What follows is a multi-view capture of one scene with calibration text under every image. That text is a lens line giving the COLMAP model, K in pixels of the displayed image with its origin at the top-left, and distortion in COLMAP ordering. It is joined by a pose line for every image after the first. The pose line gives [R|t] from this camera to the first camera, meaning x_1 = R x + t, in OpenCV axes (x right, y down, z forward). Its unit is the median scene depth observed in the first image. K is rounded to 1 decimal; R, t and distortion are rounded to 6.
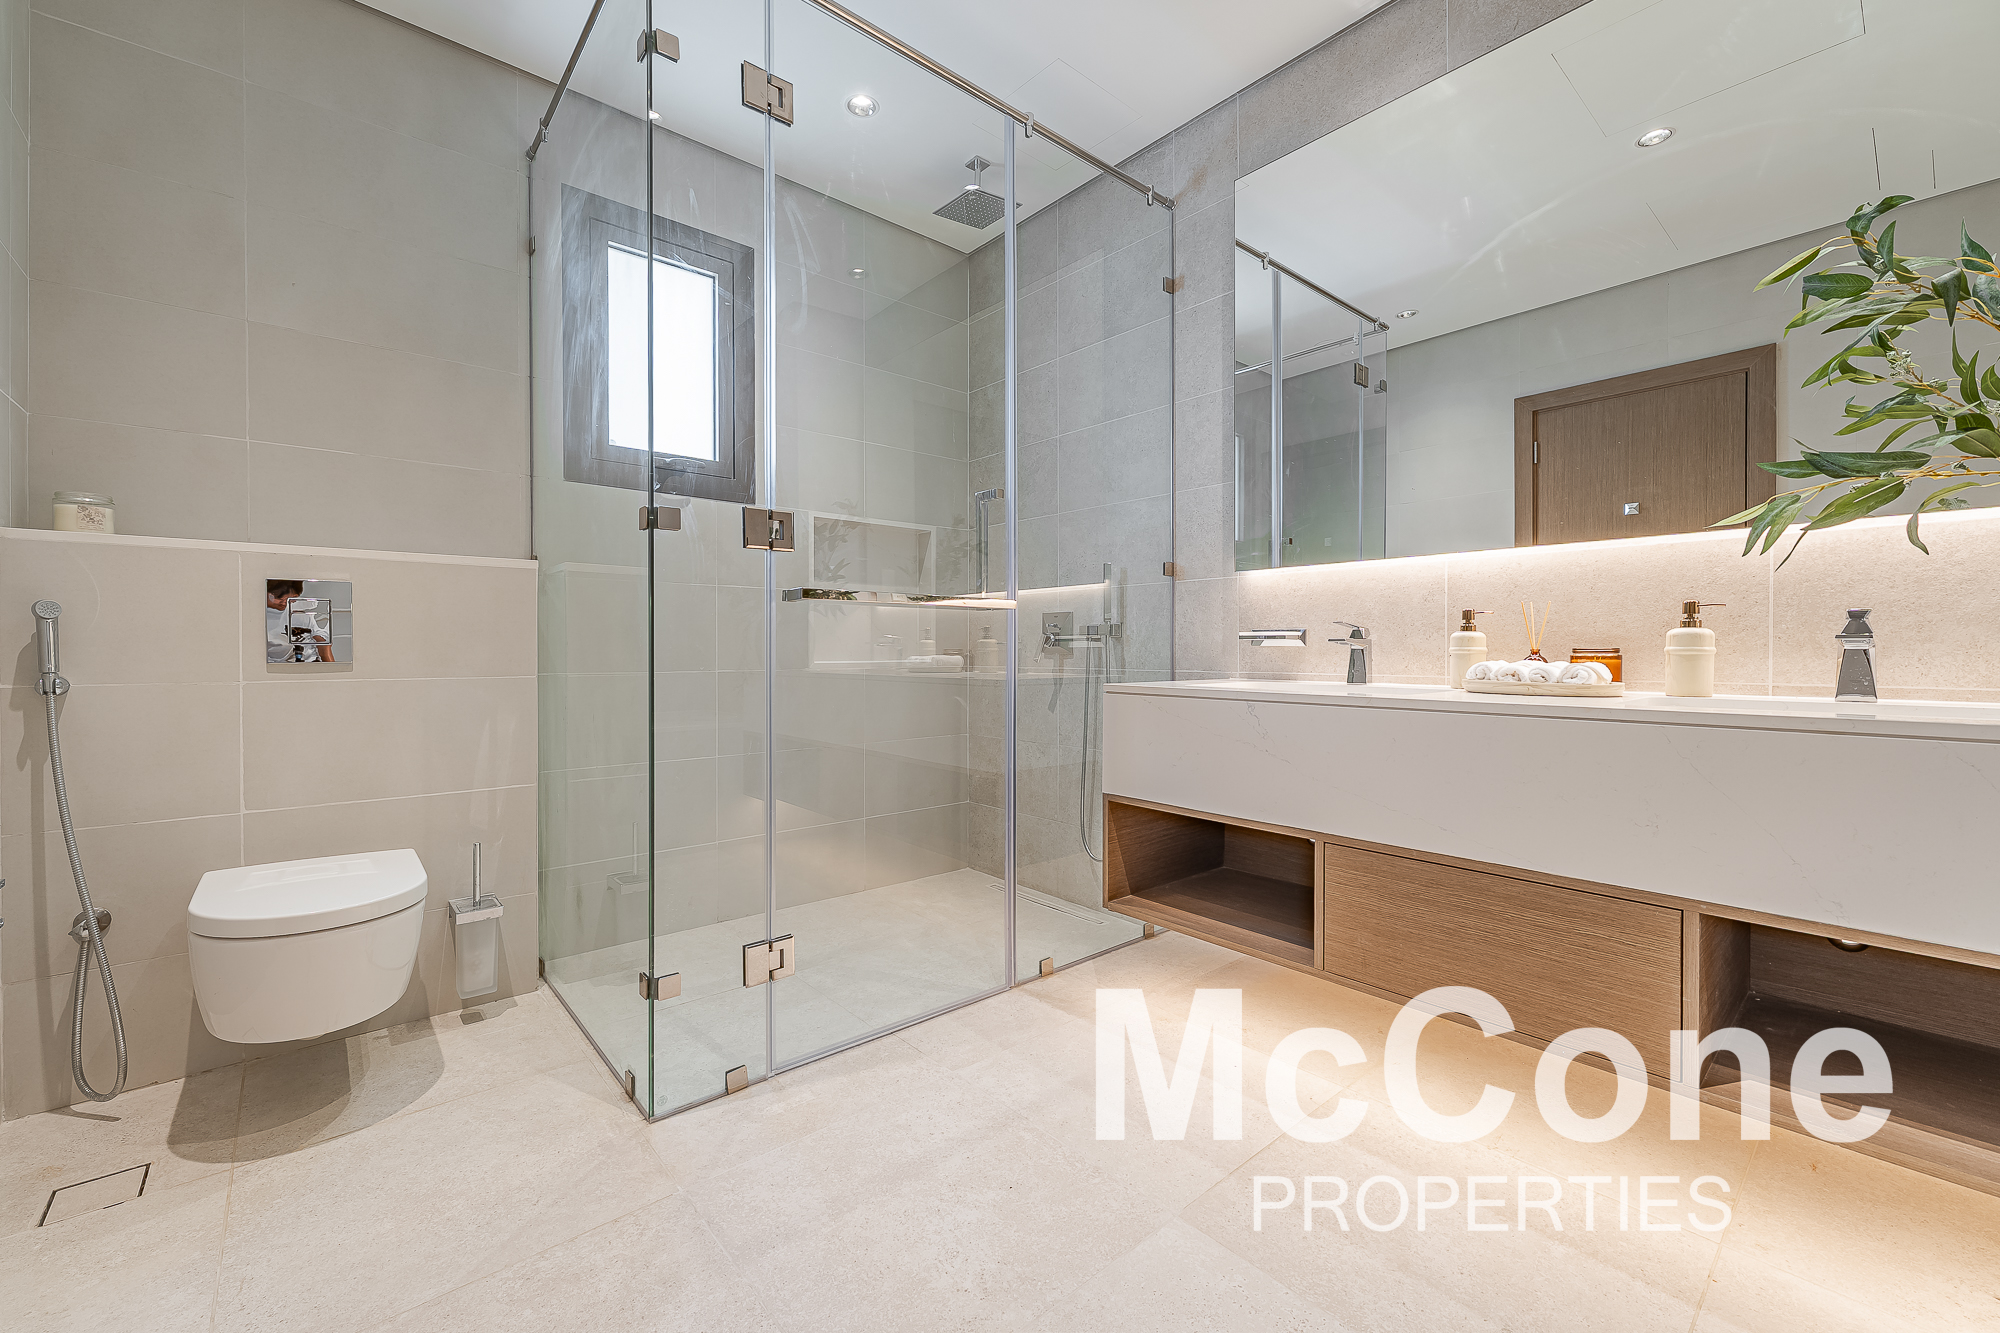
lens RADIAL K [[814.6, 0, 996.6], [0, 814.6, 653.7], [0, 0, 1]] dist [0.001594, 0.000108]
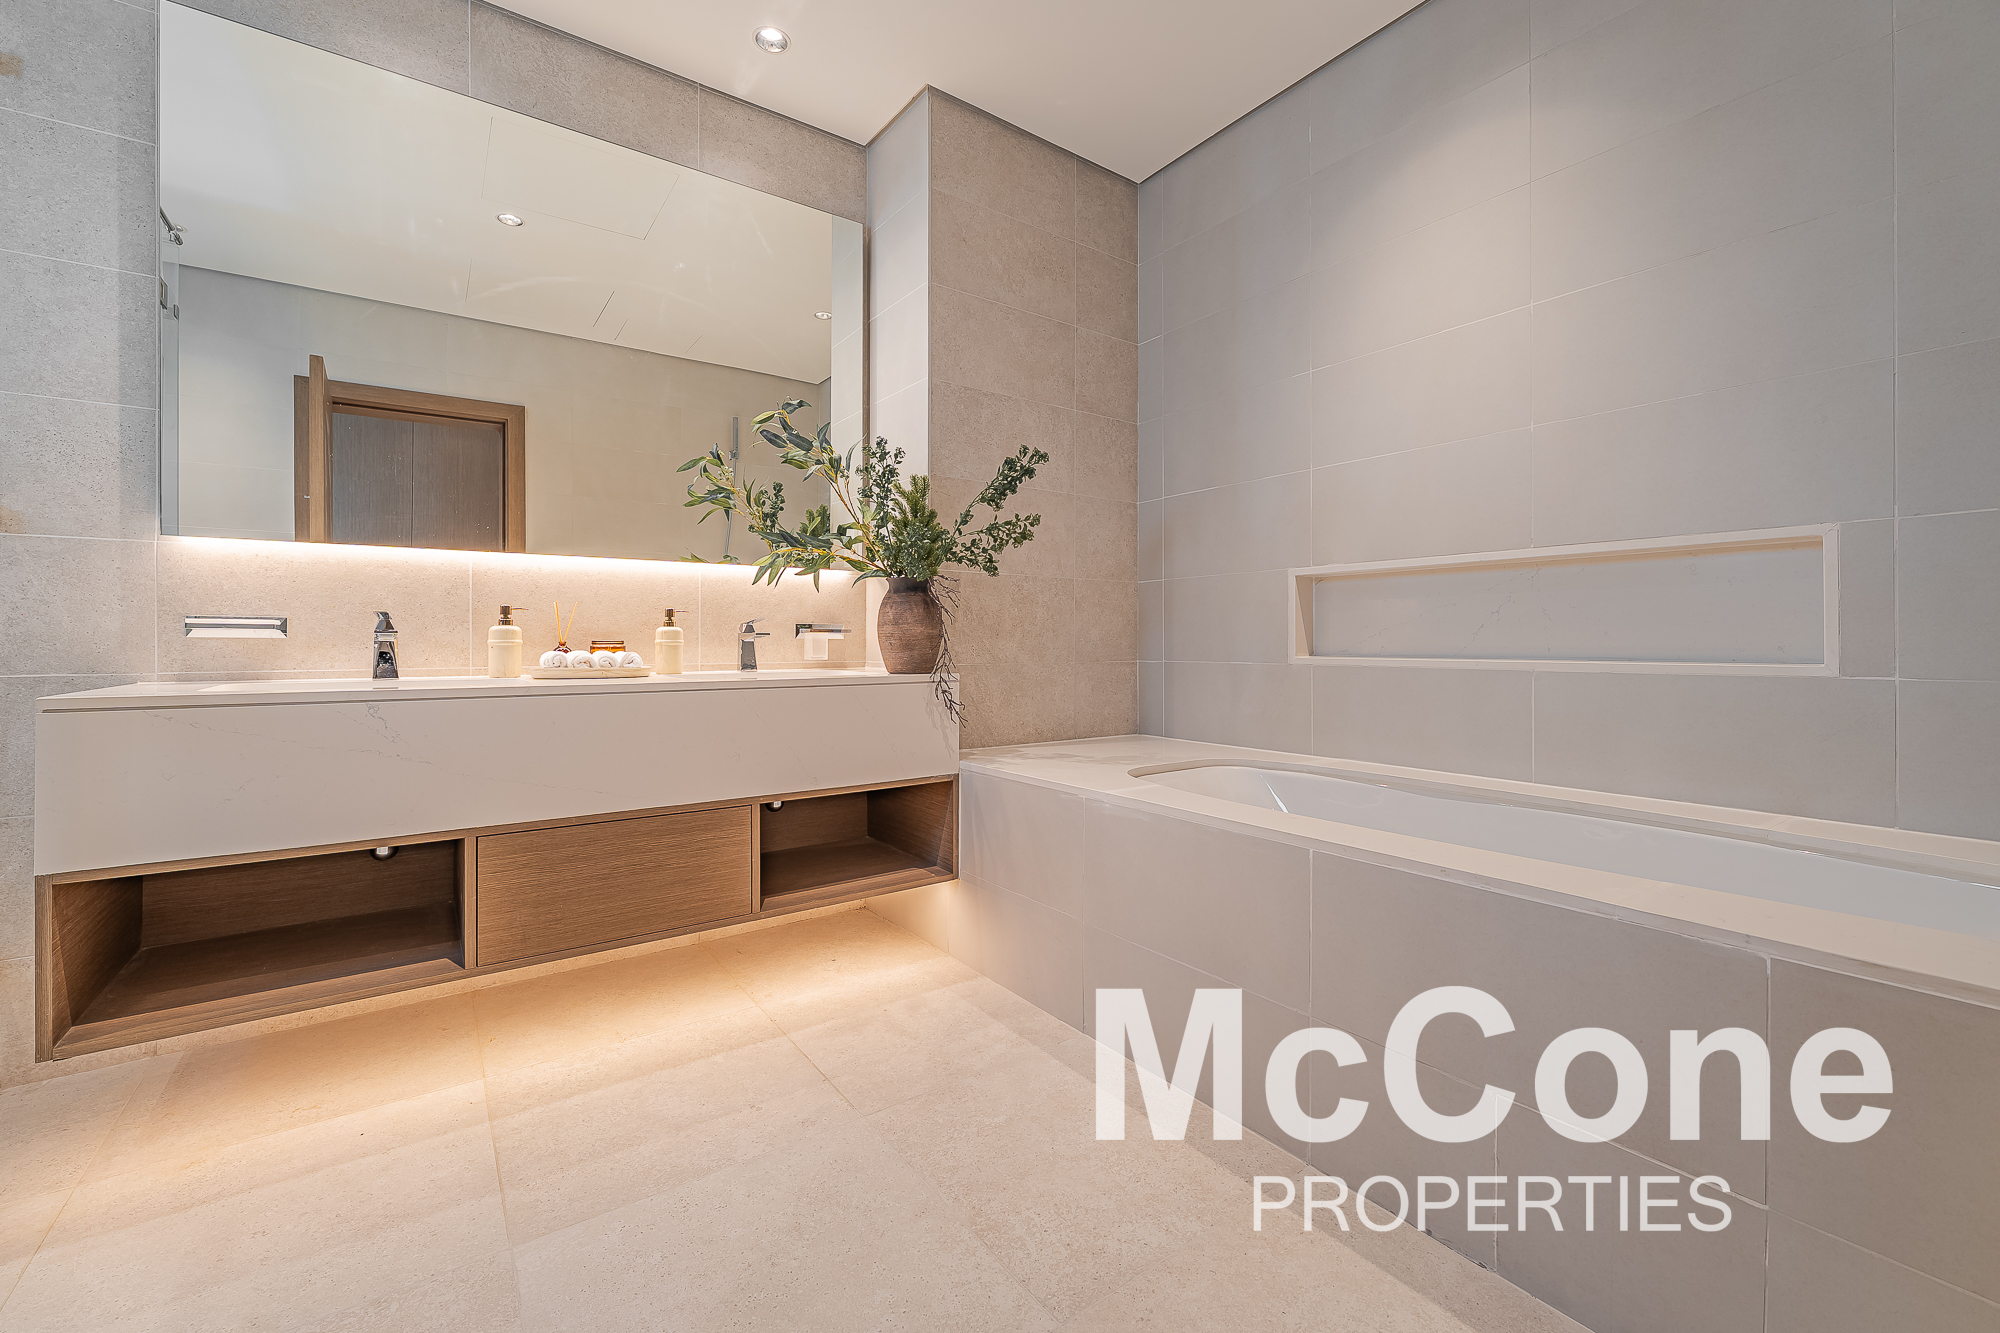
lens RADIAL K [[807.5, 0, 989.2], [0, 807.5, 644.2], [0, 0, 1]] dist [-0.002314, -0.000519]
pose [[0.095479, -0.002222, 0.995429, -0.473123], [0.007069, 0.999974, 0.001554, 0.001286], [-0.995406, 0.006888, 0.095492, 0.267485]]
